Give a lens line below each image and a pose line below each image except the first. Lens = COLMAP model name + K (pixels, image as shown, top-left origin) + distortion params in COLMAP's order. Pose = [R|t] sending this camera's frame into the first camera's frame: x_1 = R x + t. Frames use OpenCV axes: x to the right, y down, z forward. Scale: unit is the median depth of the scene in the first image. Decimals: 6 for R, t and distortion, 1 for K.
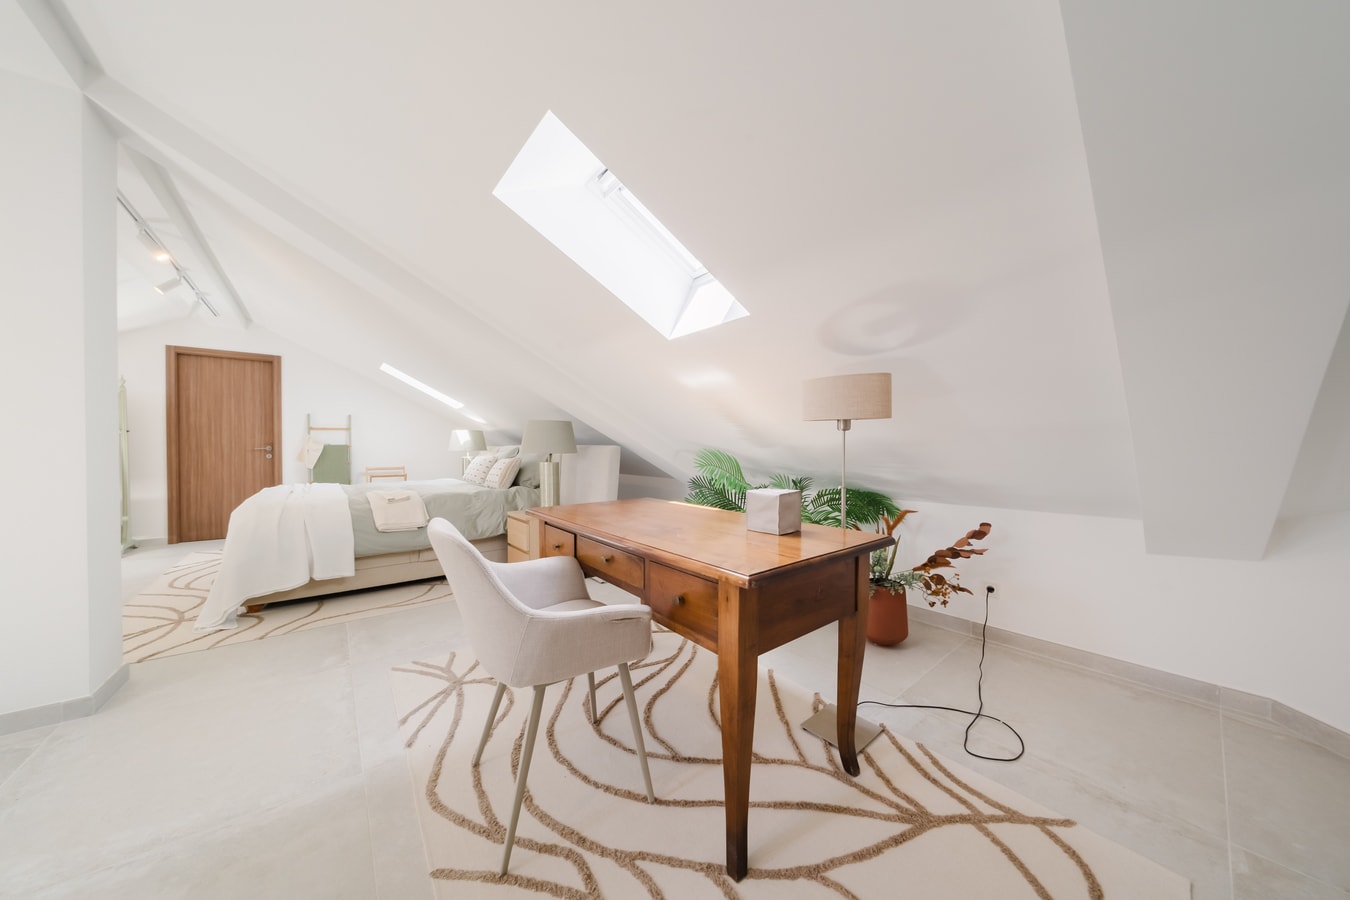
lens RADIAL K [[694.4, 0, 675.0], [0, 694.4, 450.0], [0, 0, 1]] dist [-0.001048, -0.000269]
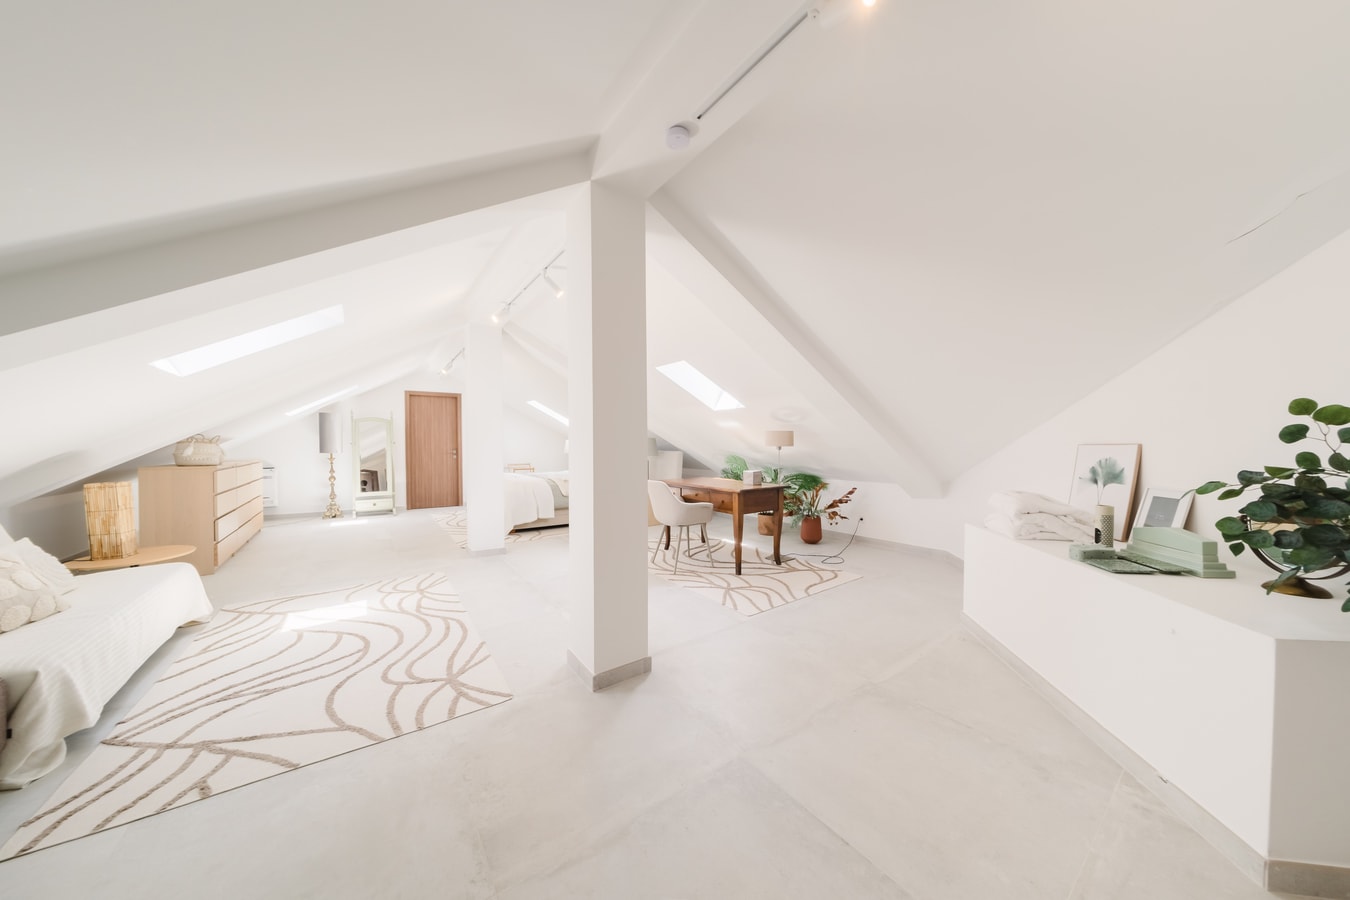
lens RADIAL K [[694.4, 0, 675.0], [0, 694.4, 450.0], [0, 0, 1]] dist [-0.001048, -0.000269]
pose [[0.999355, -0.003950, -0.035698, -0.045470], [0.004197, 0.999968, 0.006860, -0.029869], [0.035670, -0.007006, 0.999339, -1.105543]]
